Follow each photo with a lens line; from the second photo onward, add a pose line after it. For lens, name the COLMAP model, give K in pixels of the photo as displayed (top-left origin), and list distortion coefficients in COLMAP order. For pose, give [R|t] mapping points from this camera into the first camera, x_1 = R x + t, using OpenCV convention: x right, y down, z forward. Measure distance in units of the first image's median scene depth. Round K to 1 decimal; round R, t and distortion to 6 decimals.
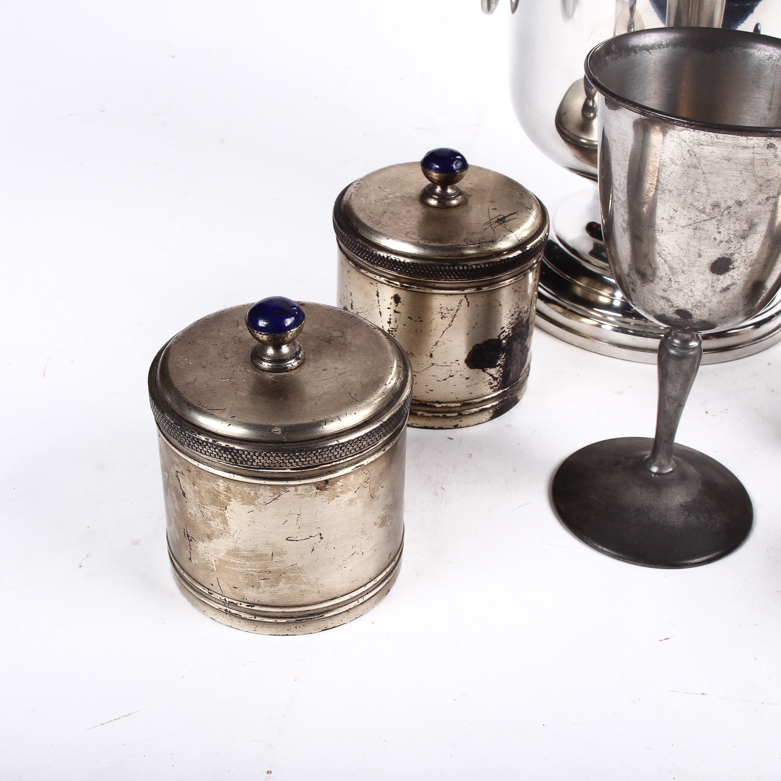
lens RADIAL K [[1338.1, 0, 390.5], [0, 1338.1, 390.5], [0, 0, 1]] dist [-0.098423, 0.071258]
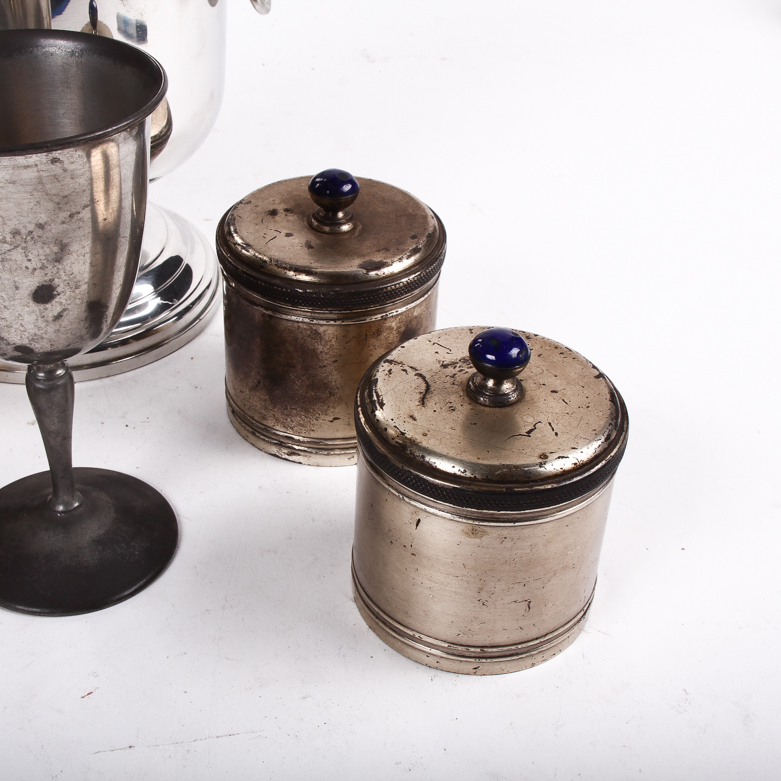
lens RADIAL K [[1338.1, 0, 390.5], [0, 1338.1, 390.5], [0, 0, 1]] dist [-0.098423, 0.071258]
pose [[0.936620, -0.197628, 0.289287, 0.173353], [0.188894, 0.980277, 0.058101, -0.033059], [-0.295064, 0.000226, 0.955477, 0.053805]]
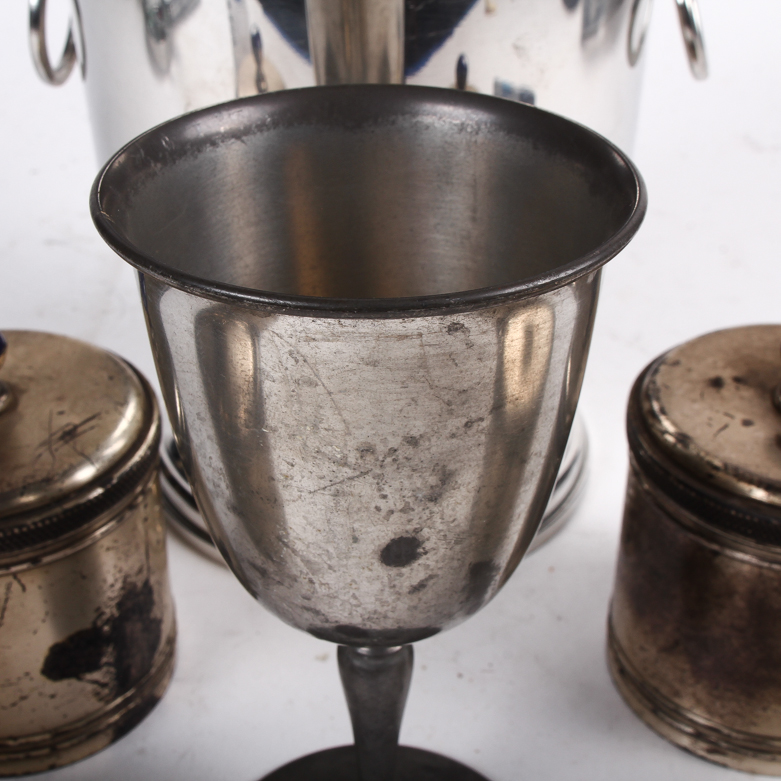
lens RADIAL K [[1359.6, 0, 390.5], [0, 1359.6, 390.5], [0, 0, 1]] dist [-0.087297, 0.042732]
pose [[0.984793, -0.115879, 0.129437, 0.164386], [0.120290, 0.992378, -0.026772, -0.126156], [-0.125348, 0.041935, 0.991226, 0.428528]]
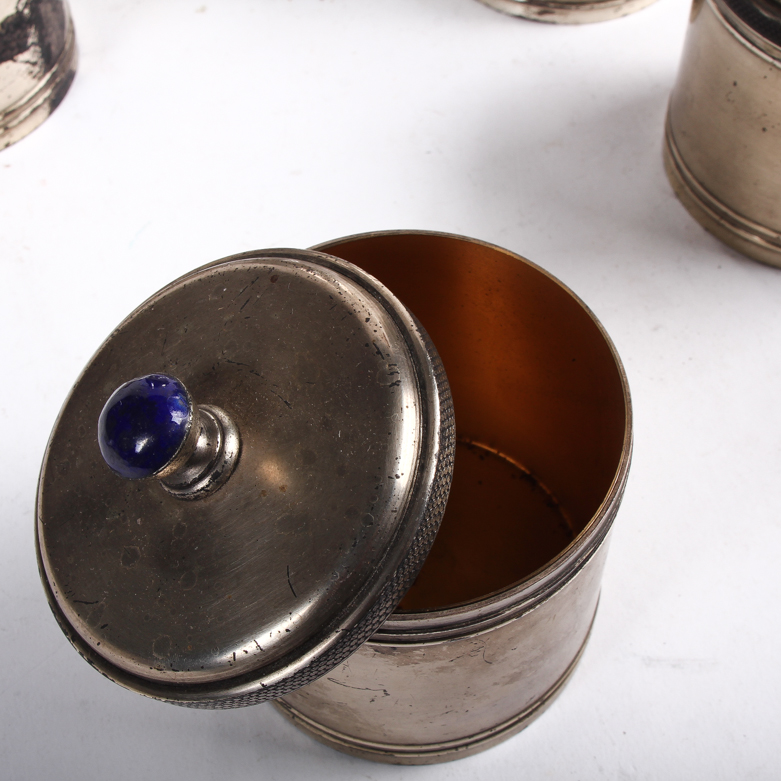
lens RADIAL K [[1338.1, 0, 390.5], [0, 1338.1, 390.5], [0, 0, 1]] dist [-0.098423, 0.071258]
pose [[0.897635, -0.394775, 0.195972, 0.049208], [0.292322, 0.866035, 0.405624, -0.099748], [-0.329849, -0.306815, 0.892785, 0.313313]]
